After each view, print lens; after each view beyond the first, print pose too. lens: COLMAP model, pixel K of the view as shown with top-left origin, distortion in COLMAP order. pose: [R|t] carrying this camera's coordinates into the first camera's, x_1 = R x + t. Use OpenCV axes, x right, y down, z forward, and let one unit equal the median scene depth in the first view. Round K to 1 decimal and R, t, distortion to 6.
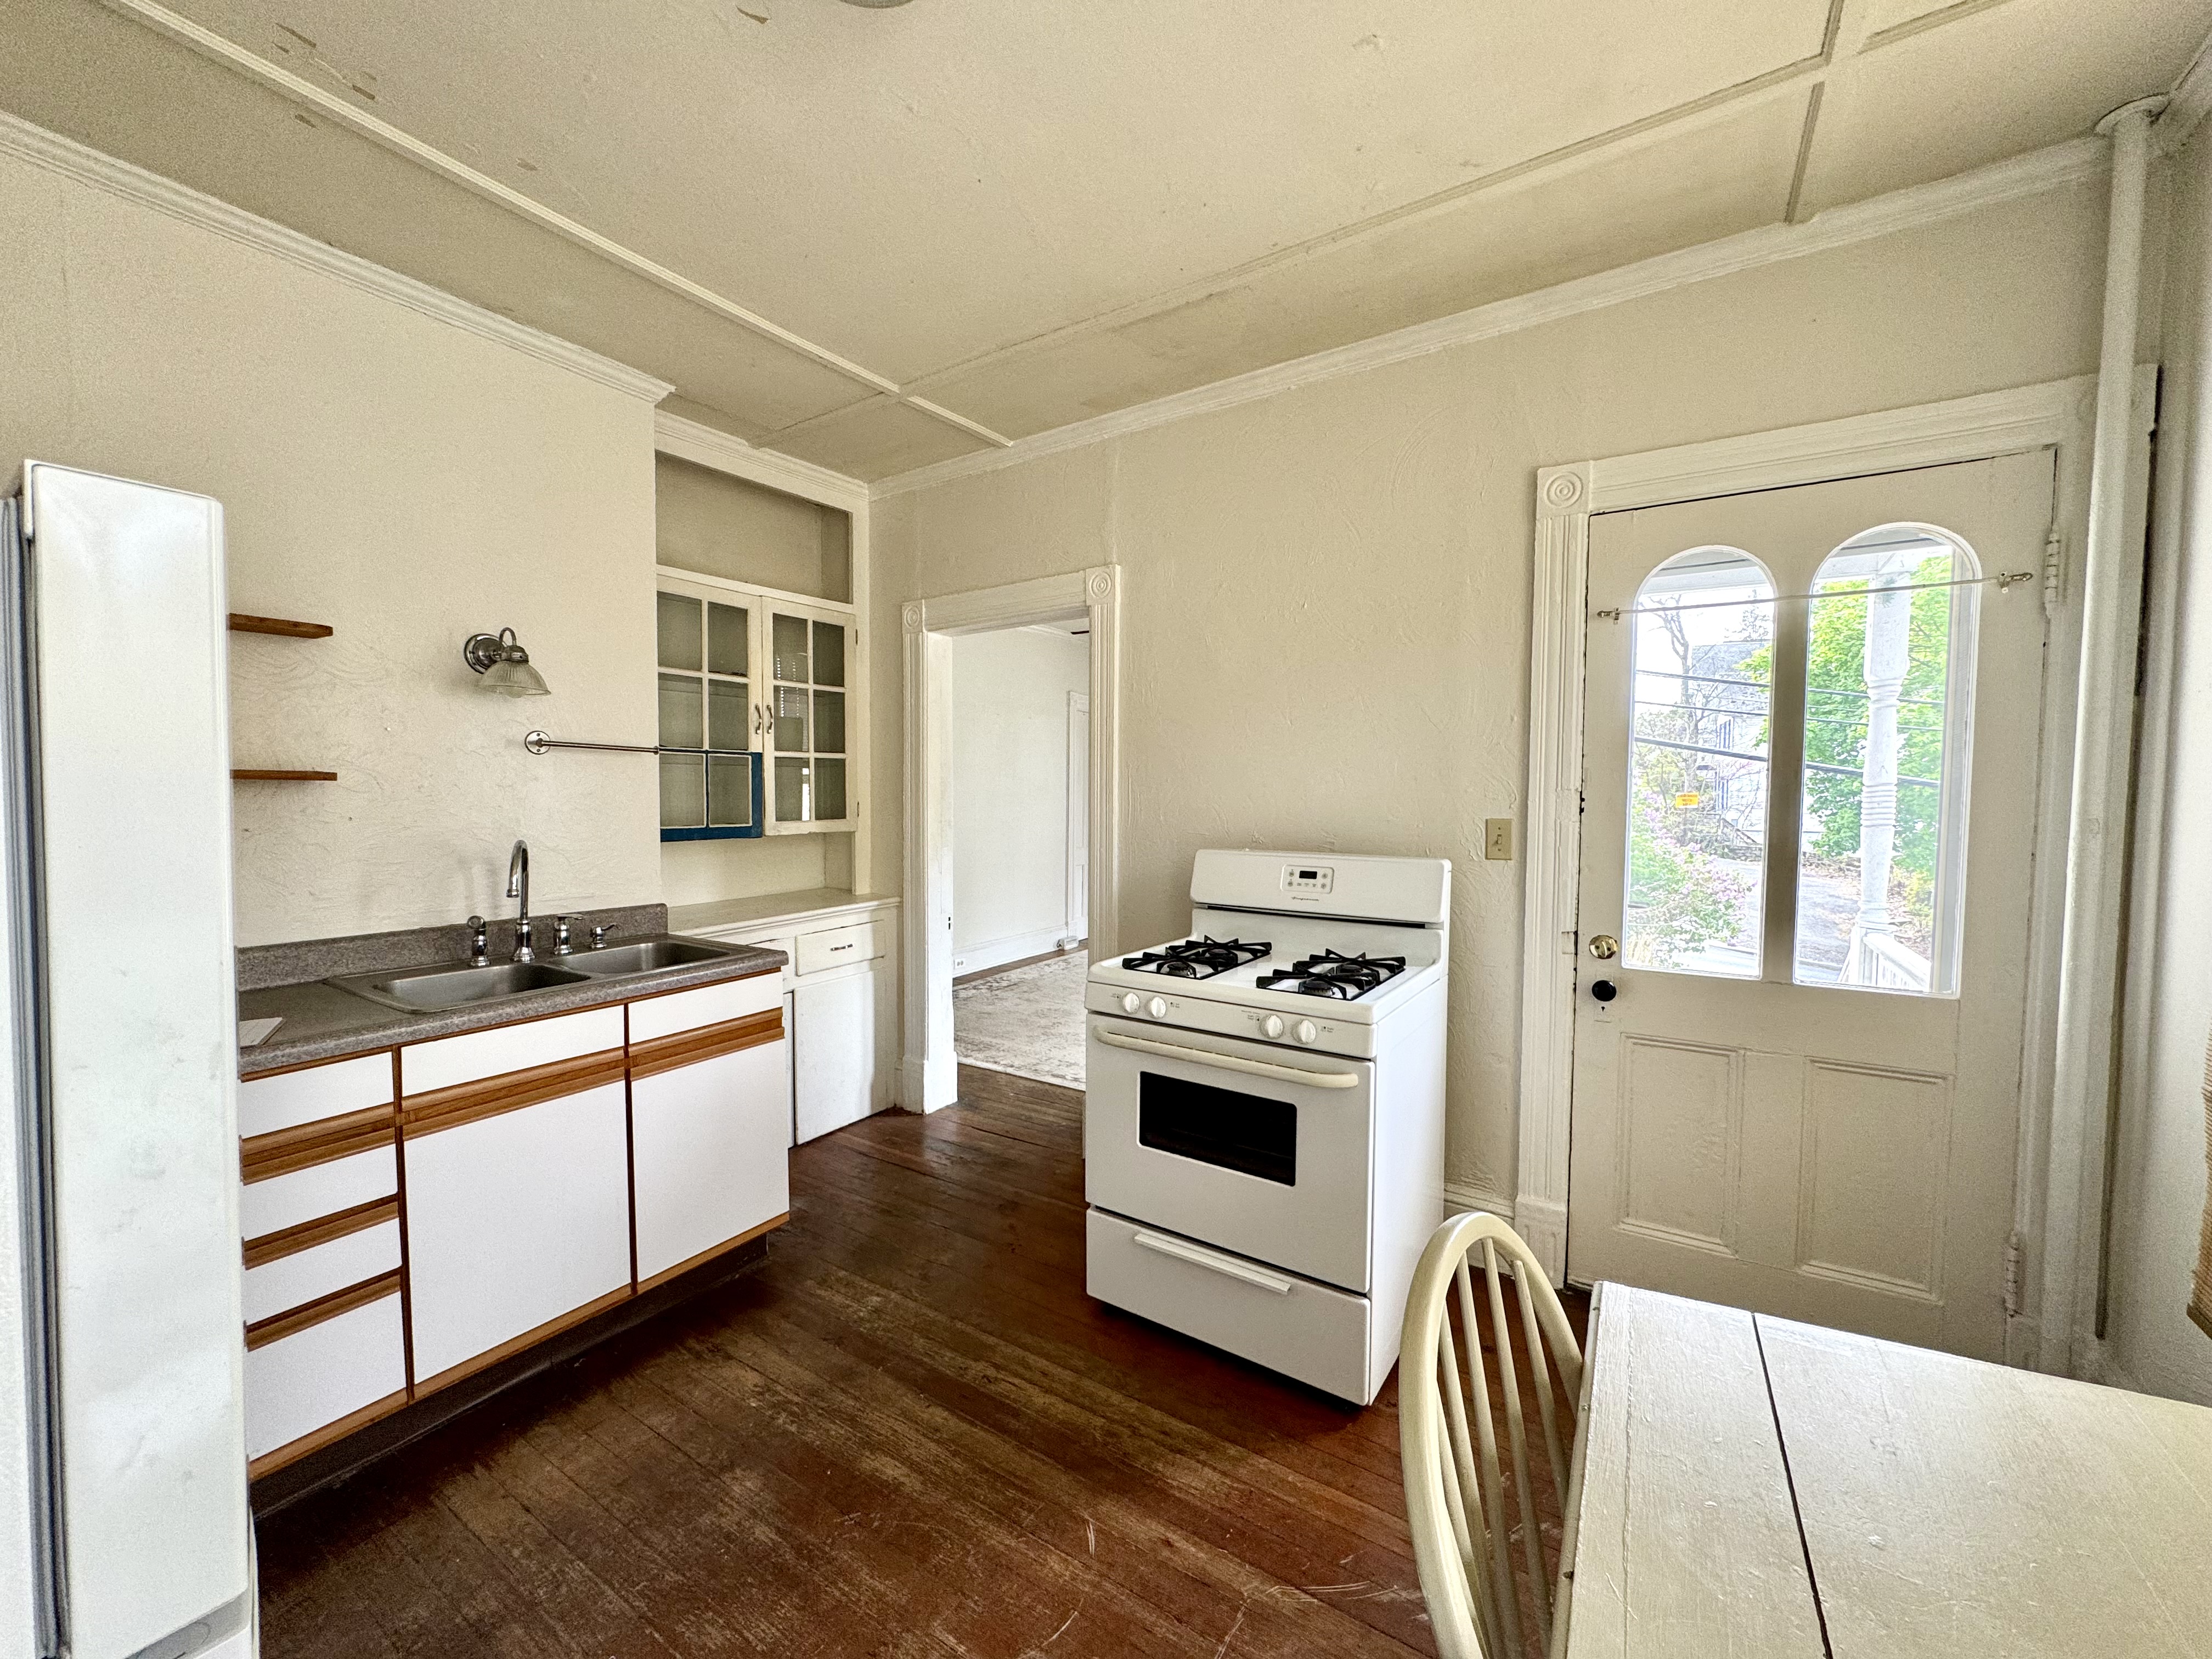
lens RADIAL K [[893.2, 0, 1102.9], [0, 893.2, 828.8], [0, 0, 1]] dist [-0.003329, 0.000762]
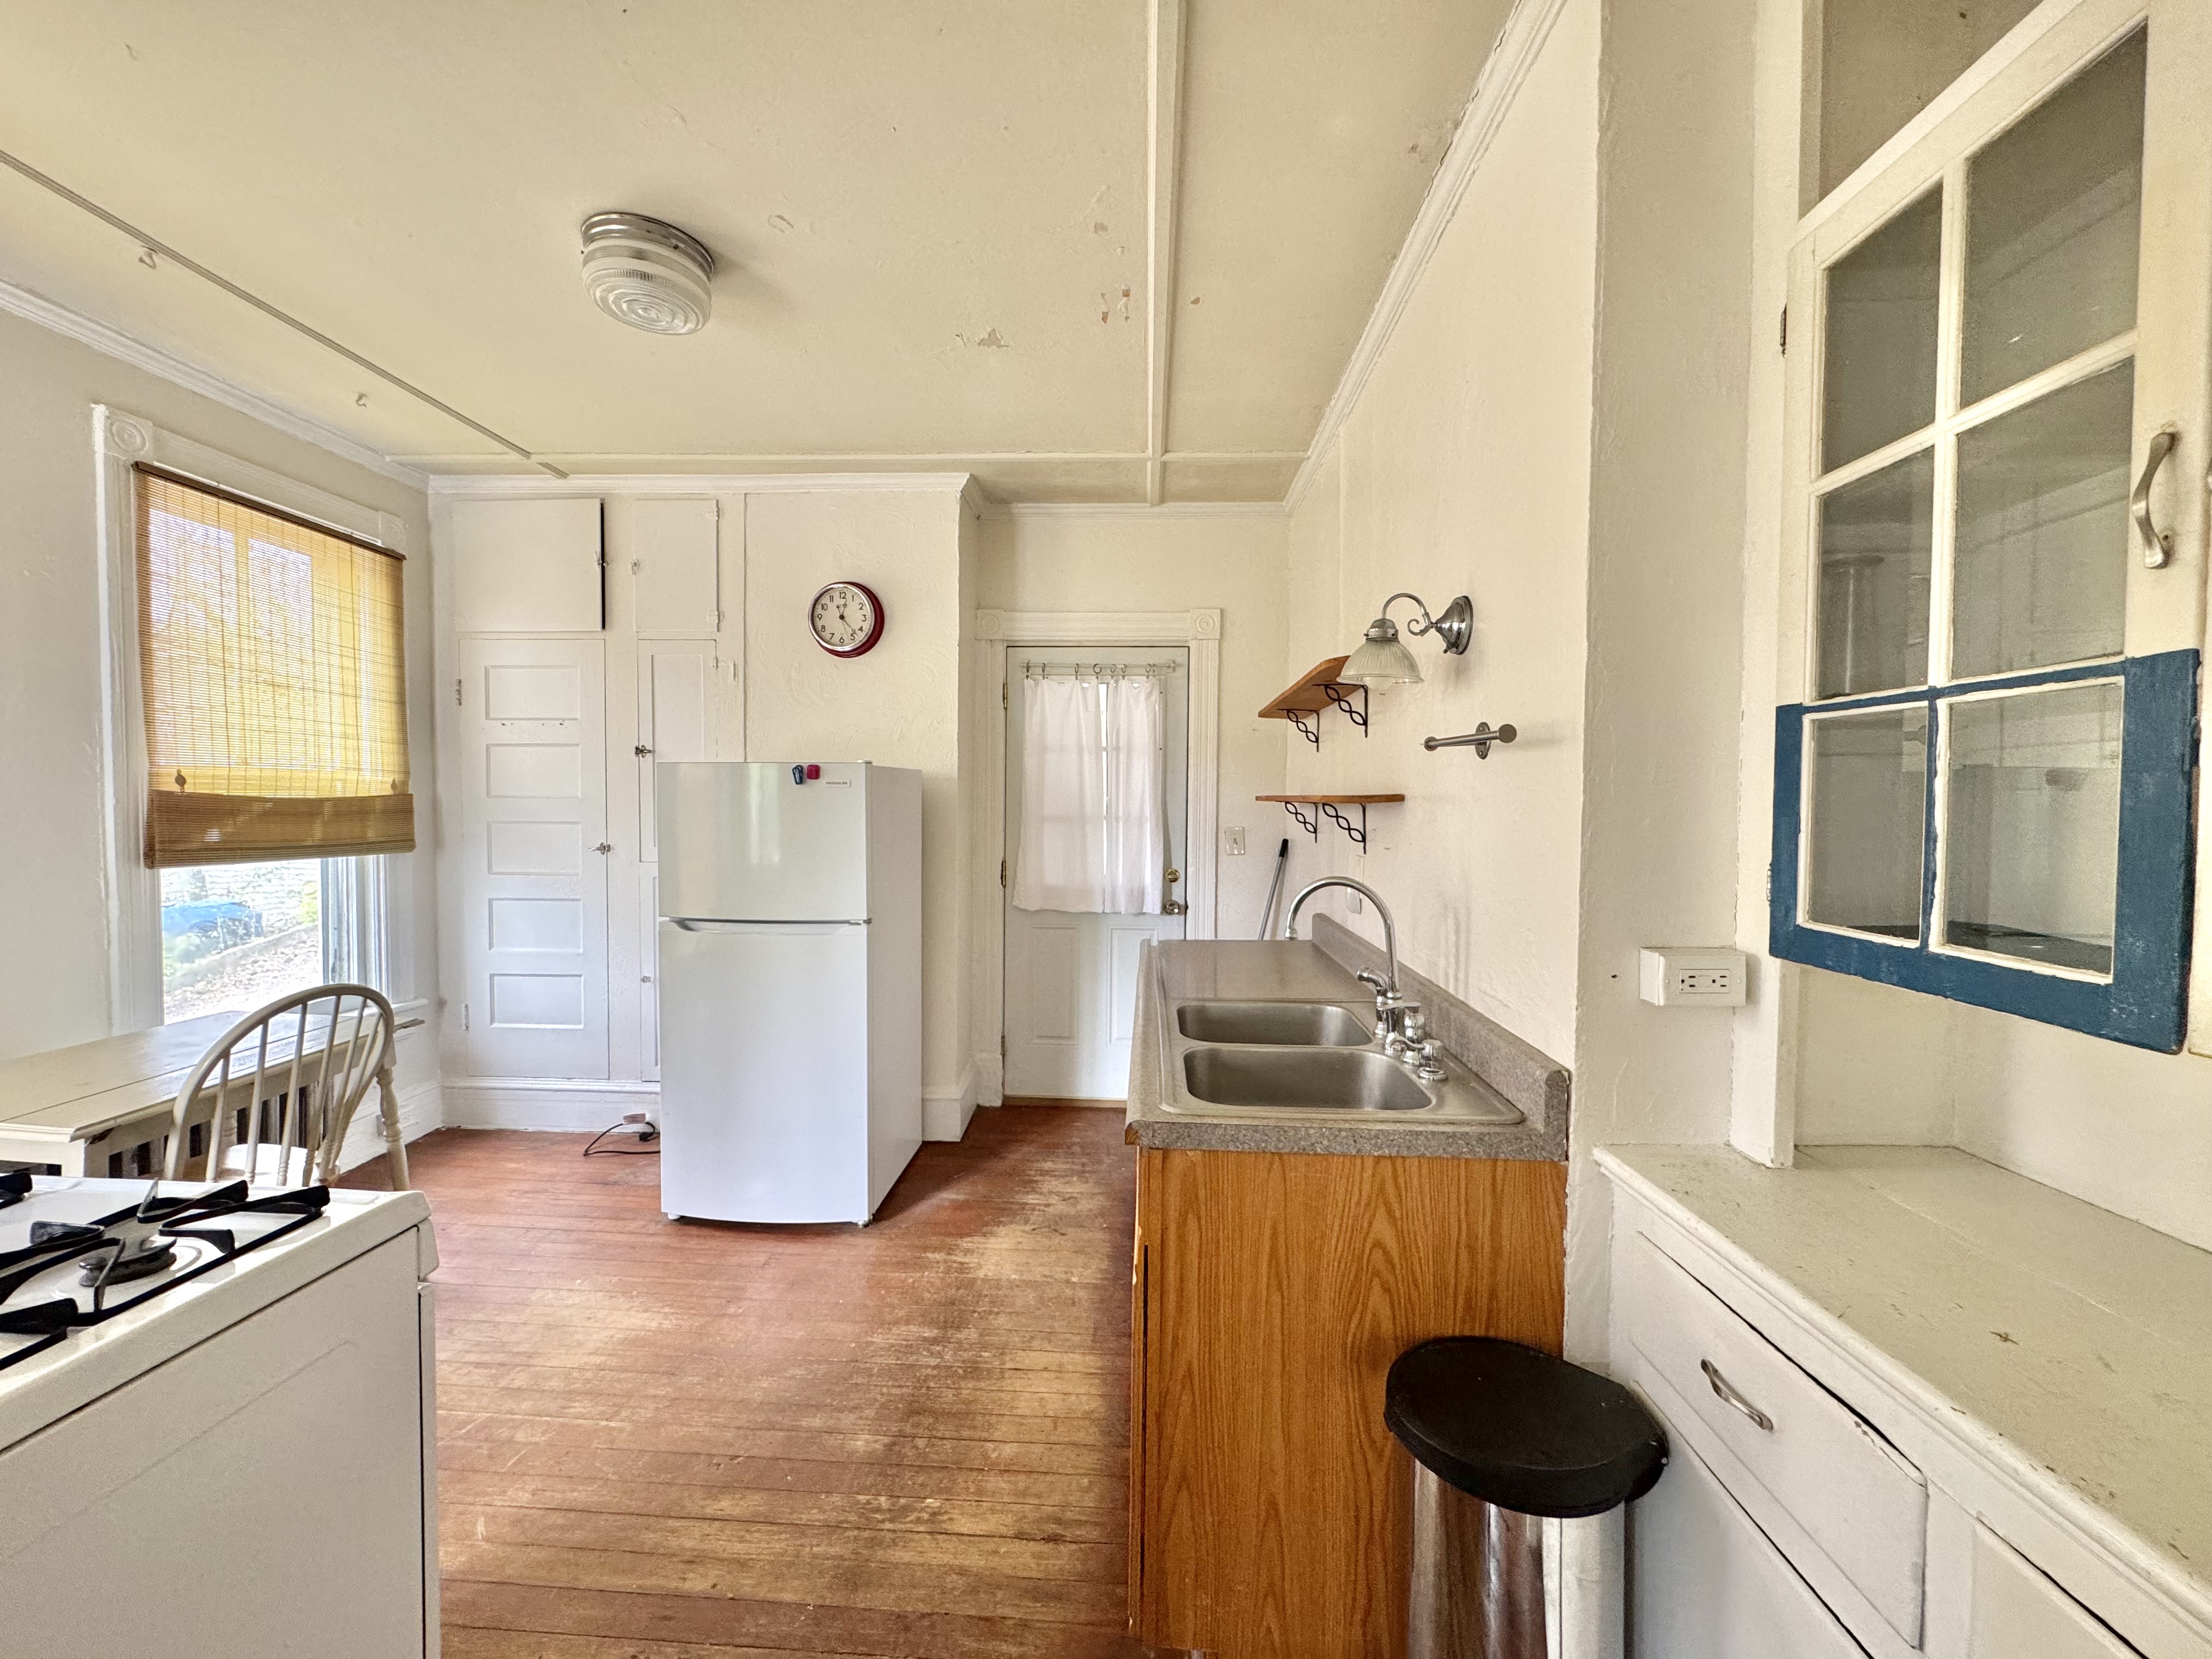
lens RADIAL K [[893.2, 0, 1114.2], [0, 893.2, 829.6], [0, 0, 1]] dist [-0.003329, 0.000762]
pose [[-0.861854, 0.006476, -0.507114, -0.103698], [-0.031703, 0.997275, 0.066616, -0.083888], [0.506164, 0.073490, -0.859300, 1.788976]]
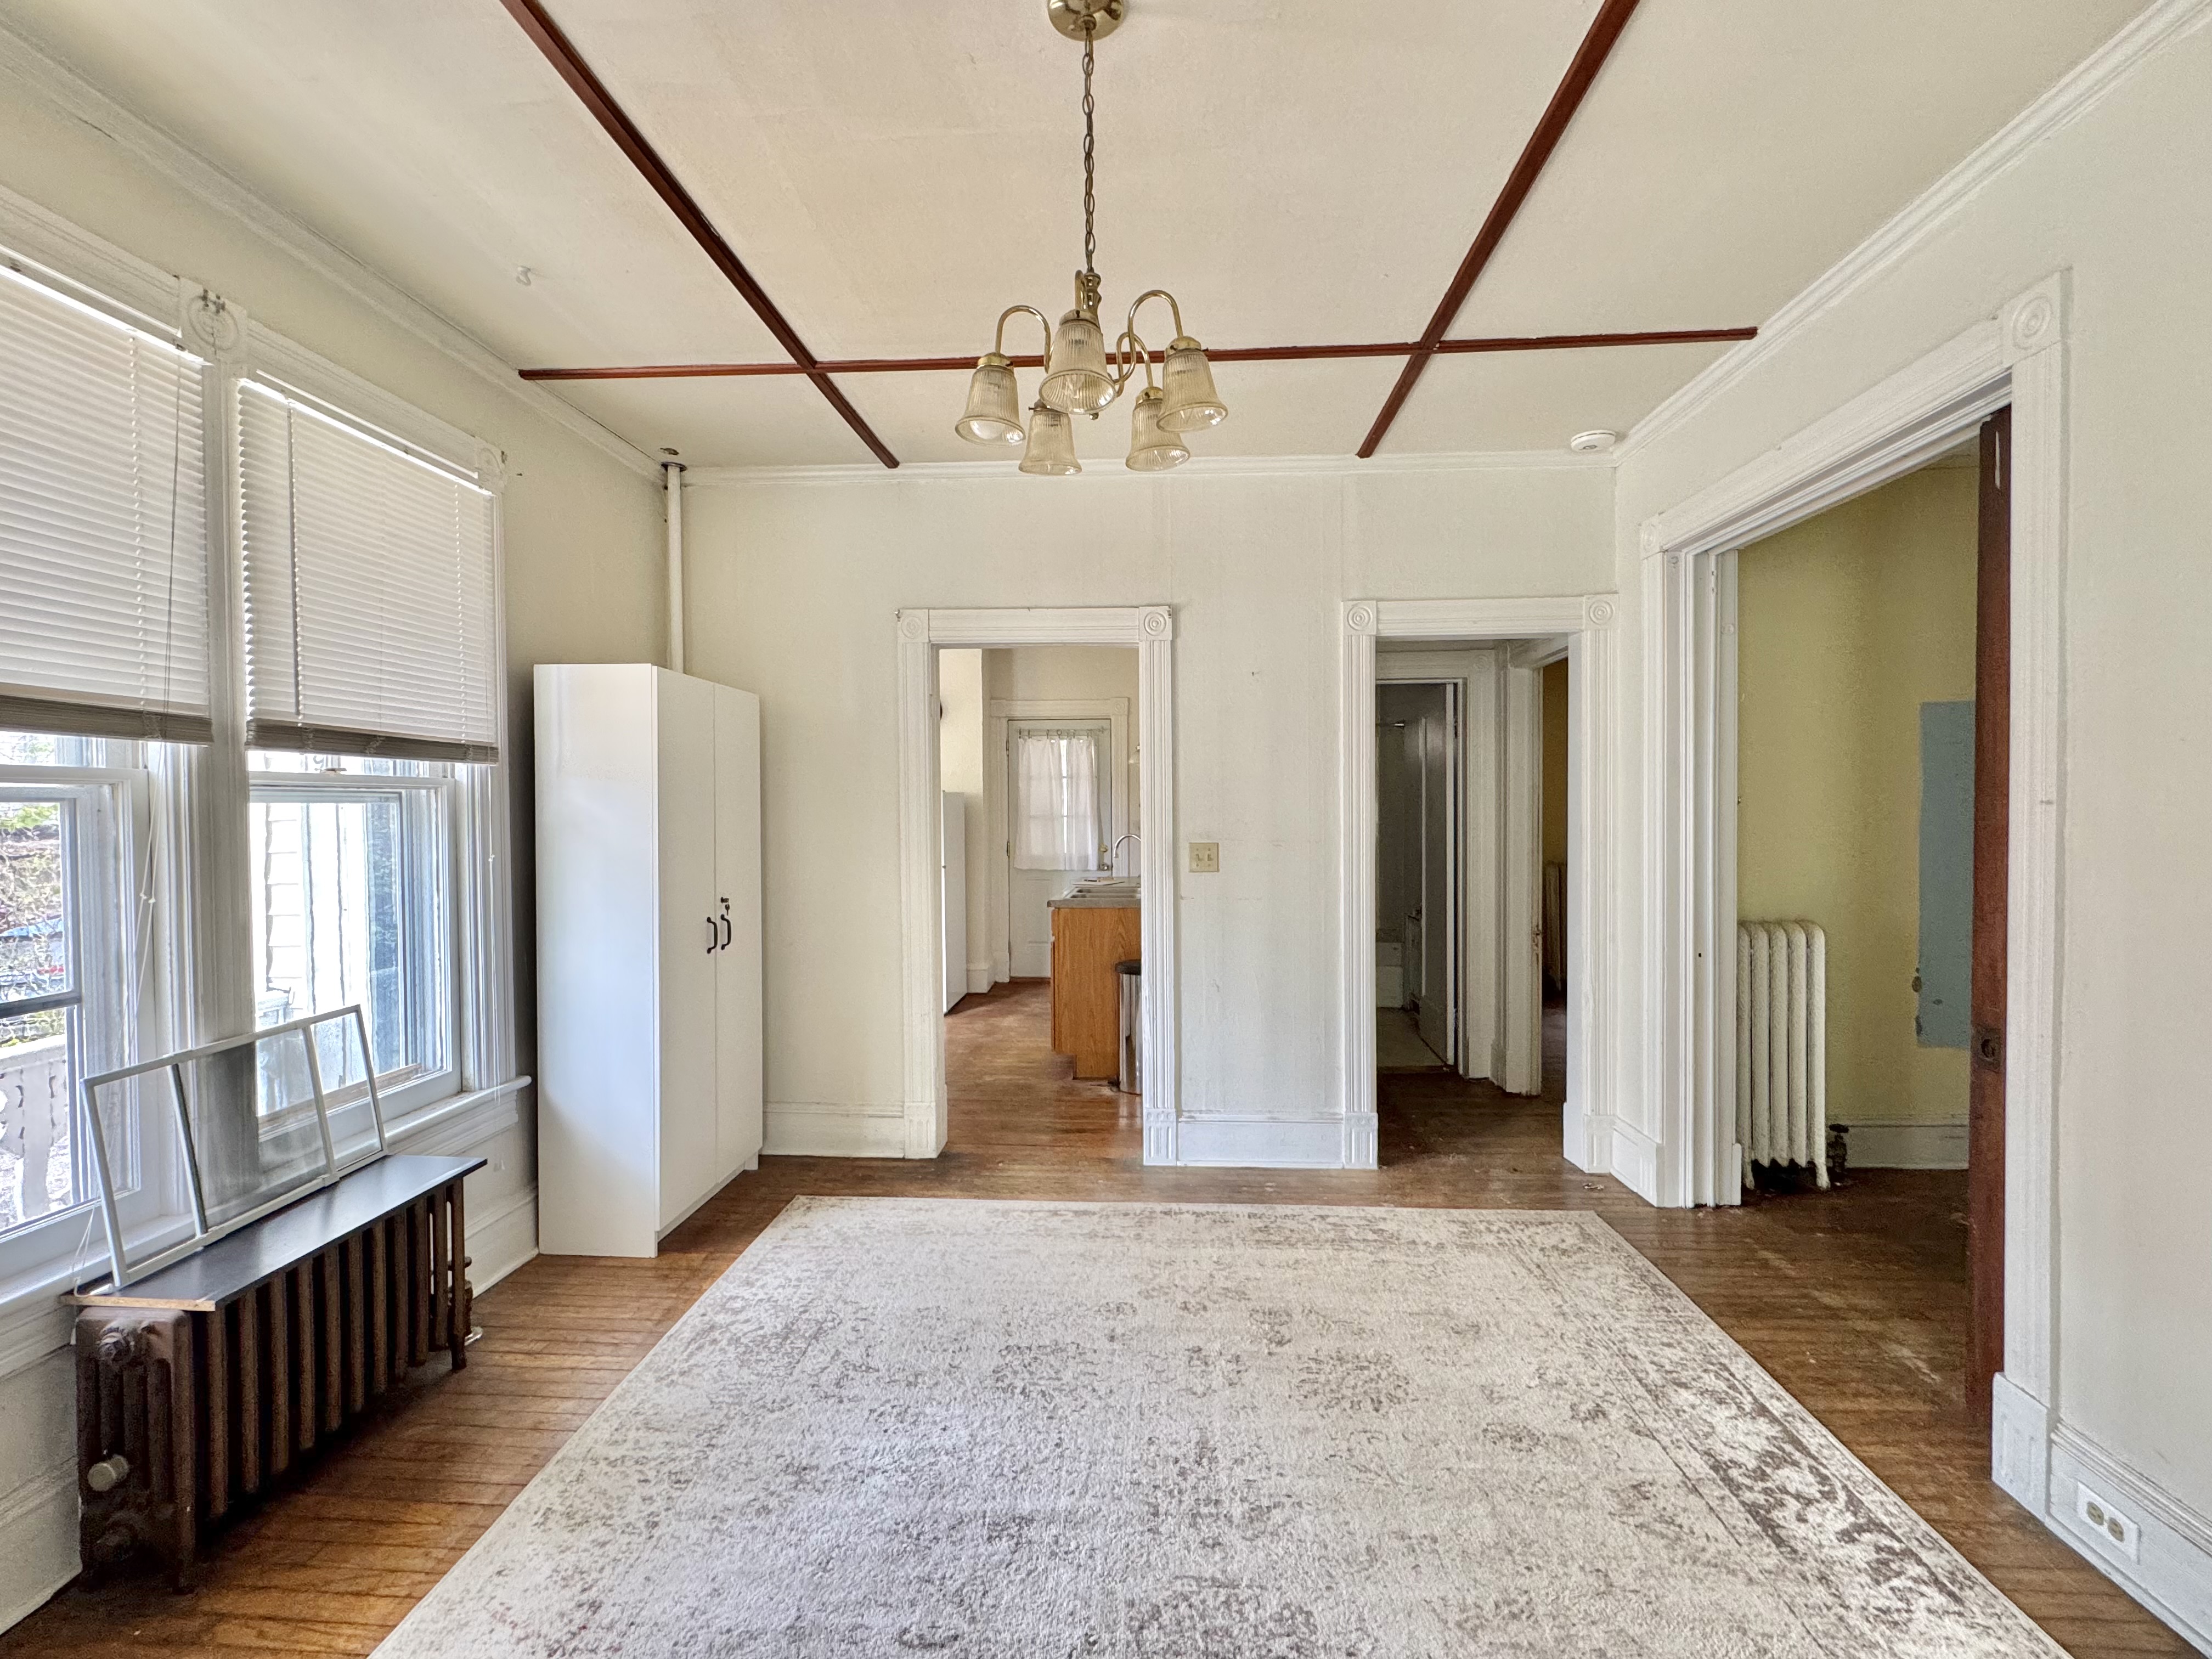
lens RADIAL K [[992.0, 0, 1099.8], [0, 992.0, 833.1], [0, 0, 1]] dist [-0.003531, 0.000518]
pose [[-0.873907, 0.018276, -0.485749, 0.665389], [-0.014480, 0.997871, 0.063596, -0.160236], [0.485877, 0.062611, -0.871782, 3.503202]]
